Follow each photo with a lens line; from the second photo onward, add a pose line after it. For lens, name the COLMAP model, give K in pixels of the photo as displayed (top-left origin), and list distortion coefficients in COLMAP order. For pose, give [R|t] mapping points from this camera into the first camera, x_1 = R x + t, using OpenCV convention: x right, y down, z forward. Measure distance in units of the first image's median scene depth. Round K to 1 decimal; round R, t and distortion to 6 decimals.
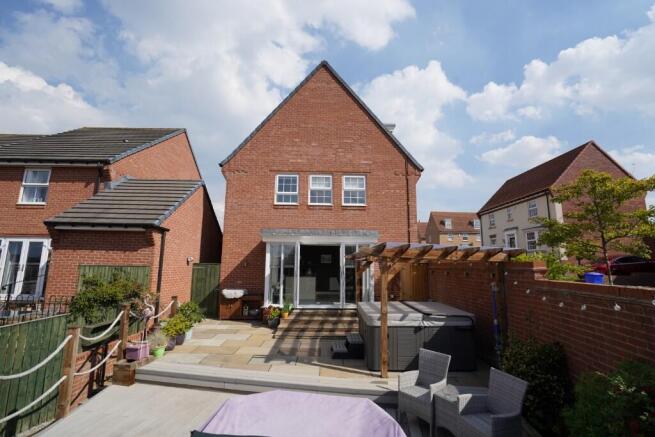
lens RADIAL K [[304.2, 0, 329.4], [0, 304.2, 215.8], [0, 0, 1]] dist [-0.038688, 0.009779]
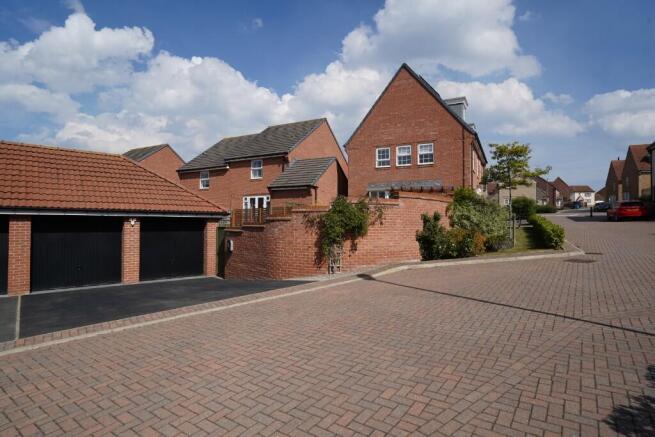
lens RADIAL K [[356.2, 0, 332.0], [0, 356.2, 214.3], [0, 0, 1]] dist [-0.014577, 0.004857]
pose [[0.880990, -0.022667, -0.472592, 0.524075], [0.084335, 0.990379, 0.109713, -0.021769], [0.465558, -0.136512, 0.874425, -0.829336]]
